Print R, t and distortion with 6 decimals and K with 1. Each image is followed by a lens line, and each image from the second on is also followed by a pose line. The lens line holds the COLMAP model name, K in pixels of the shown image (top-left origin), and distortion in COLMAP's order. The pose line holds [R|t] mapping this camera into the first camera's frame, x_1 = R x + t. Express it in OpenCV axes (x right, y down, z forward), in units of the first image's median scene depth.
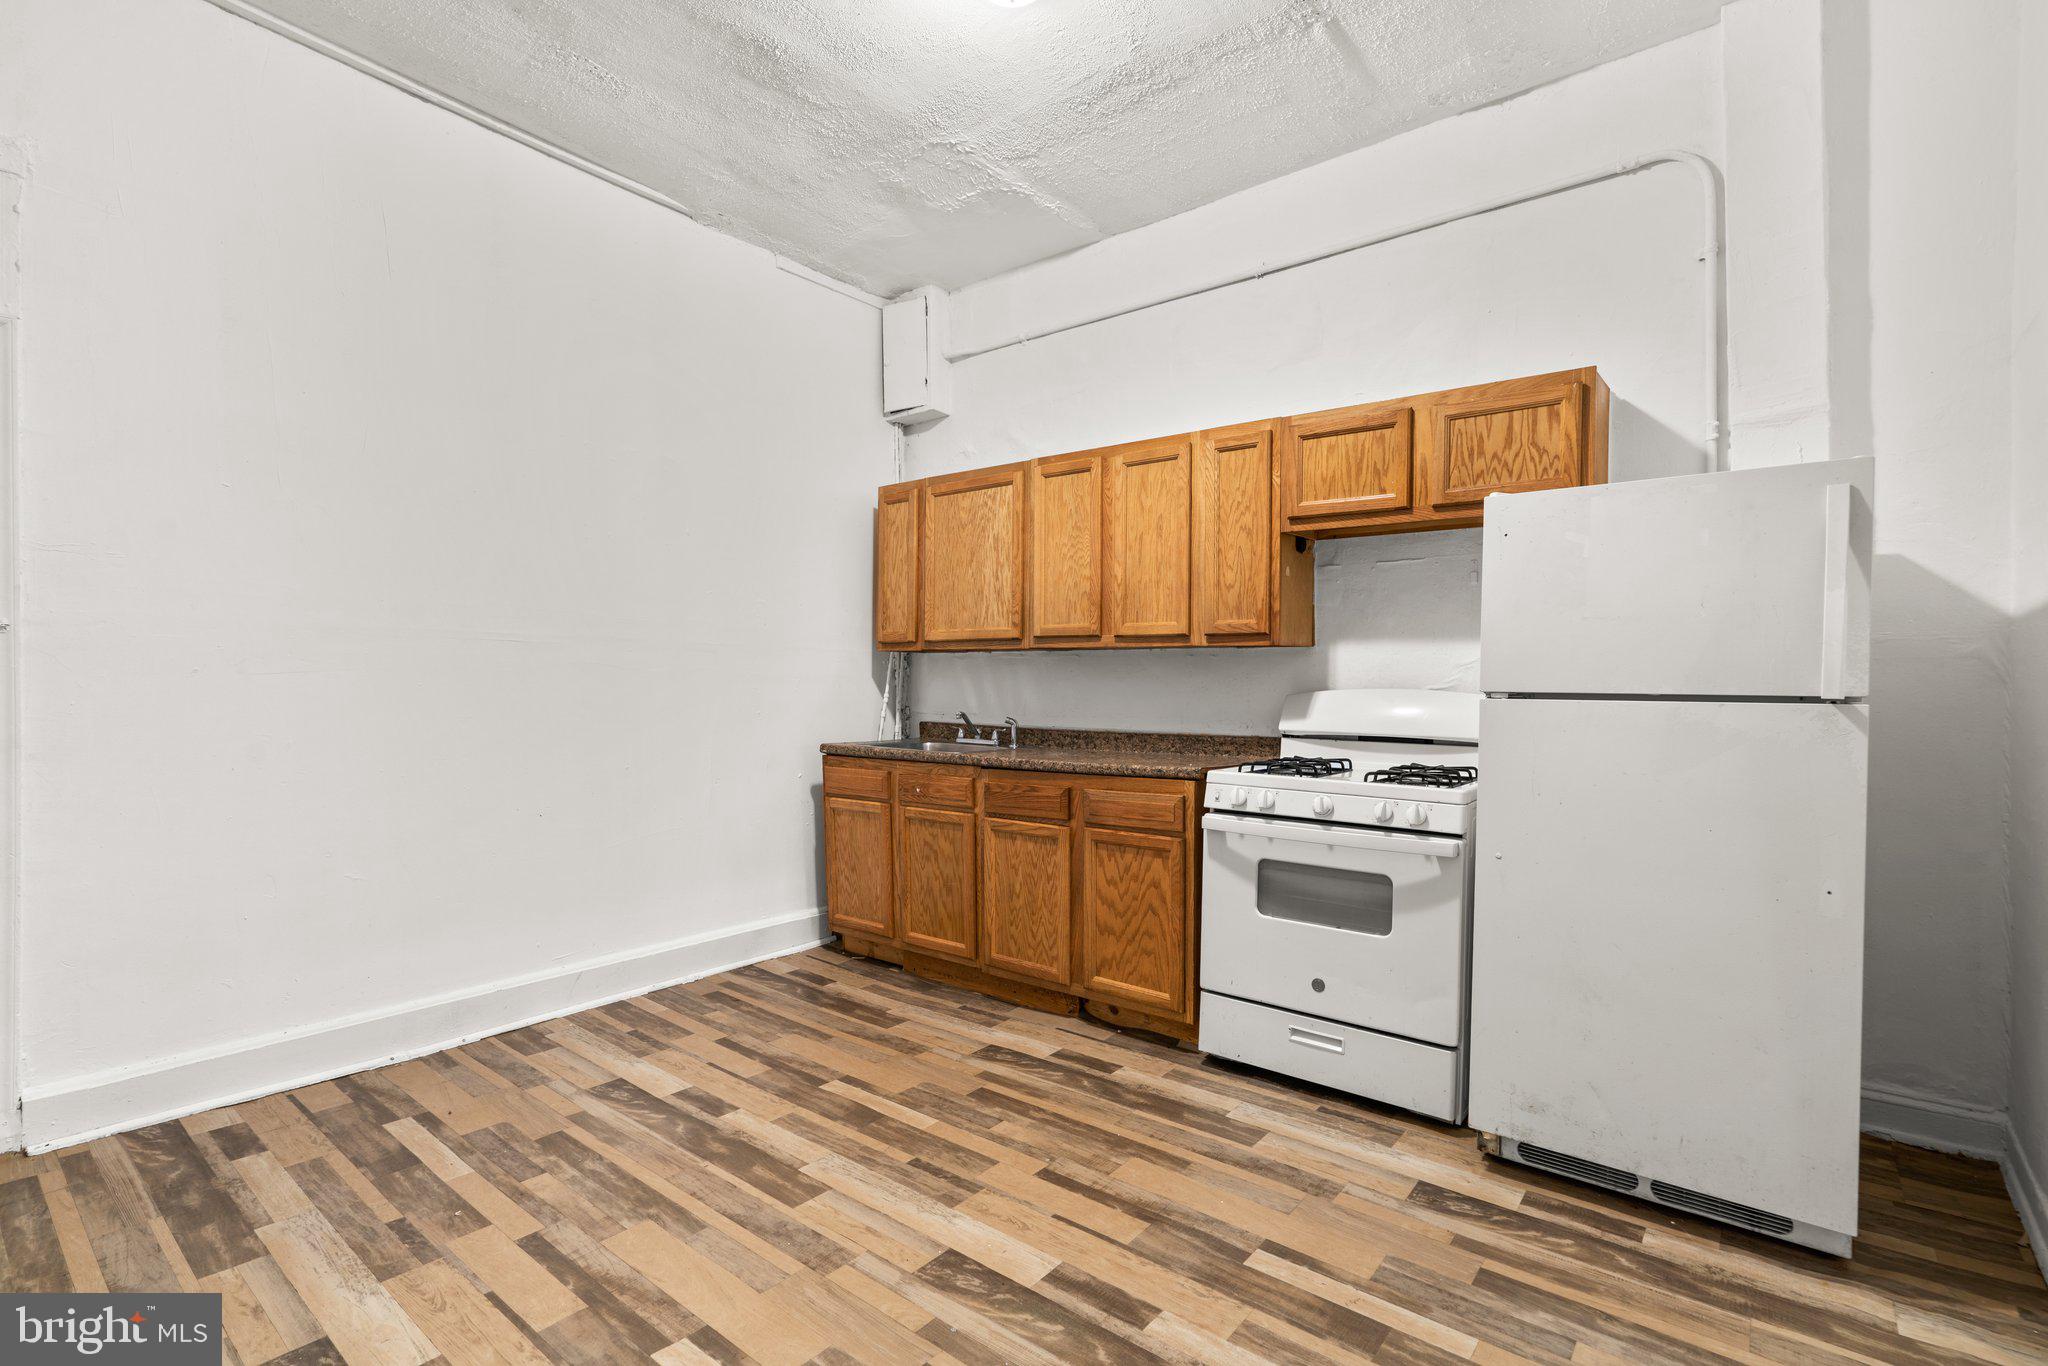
lens RADIAL K [[932.5, 0, 1024.0], [0, 932.5, 683.0], [0, 0, 1]] dist [-0.019214, 0.012153]
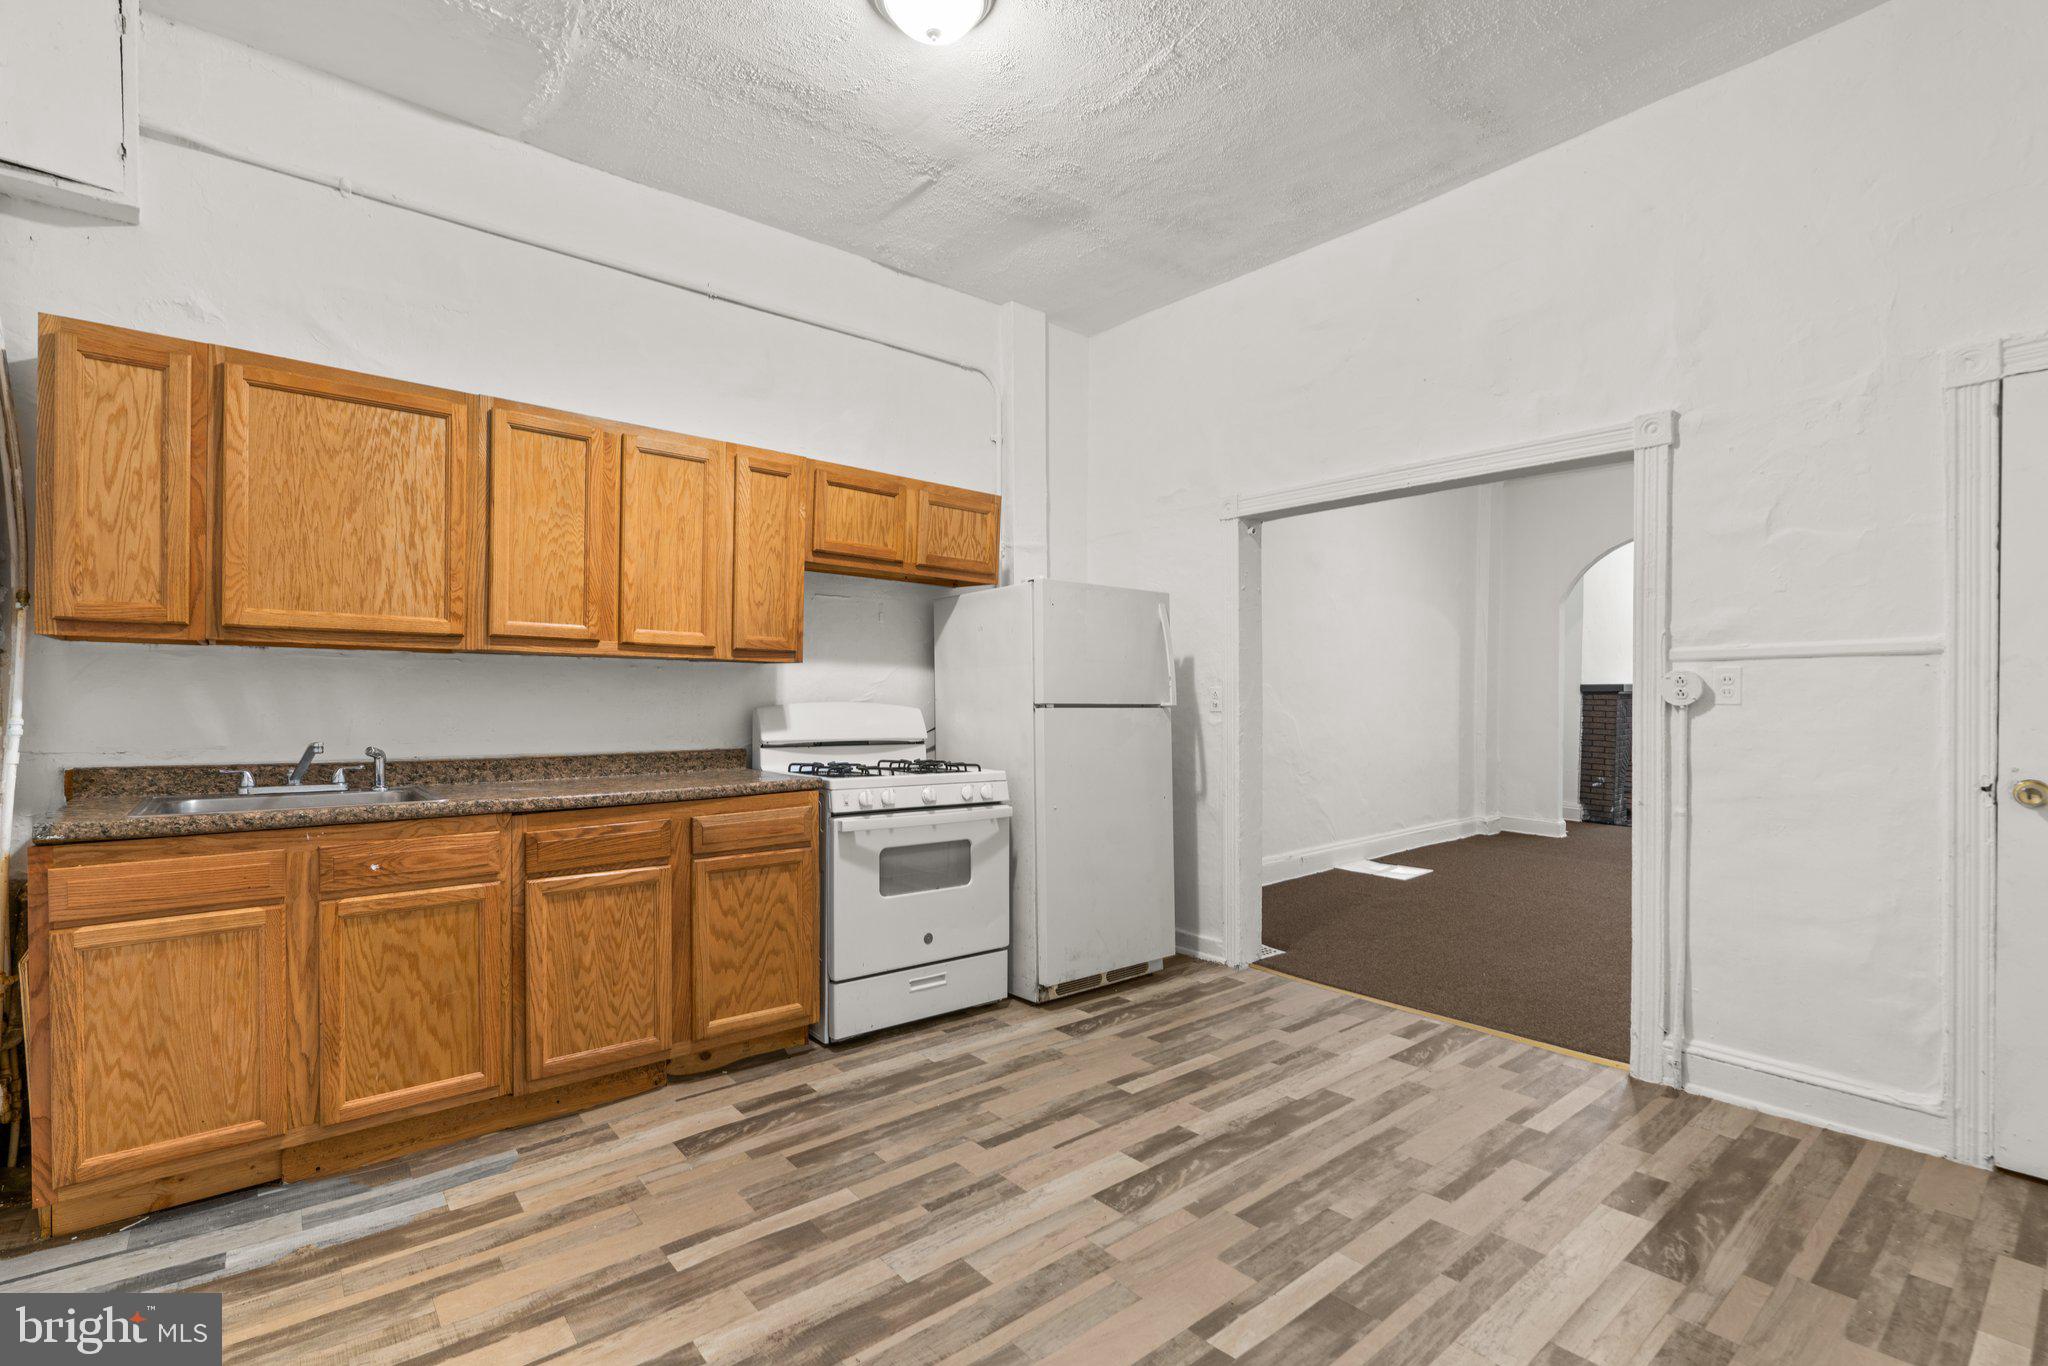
lens RADIAL K [[920.0, 0, 1027.4], [0, 920.0, 679.5], [0, 0, 1]] dist [-0.022340, 0.011724]
pose [[0.209198, 0.014969, 0.977759, -0.764284], [-0.003414, 0.999888, -0.014577, -0.006203], [-0.977867, -0.000288, 0.209225, 0.532943]]
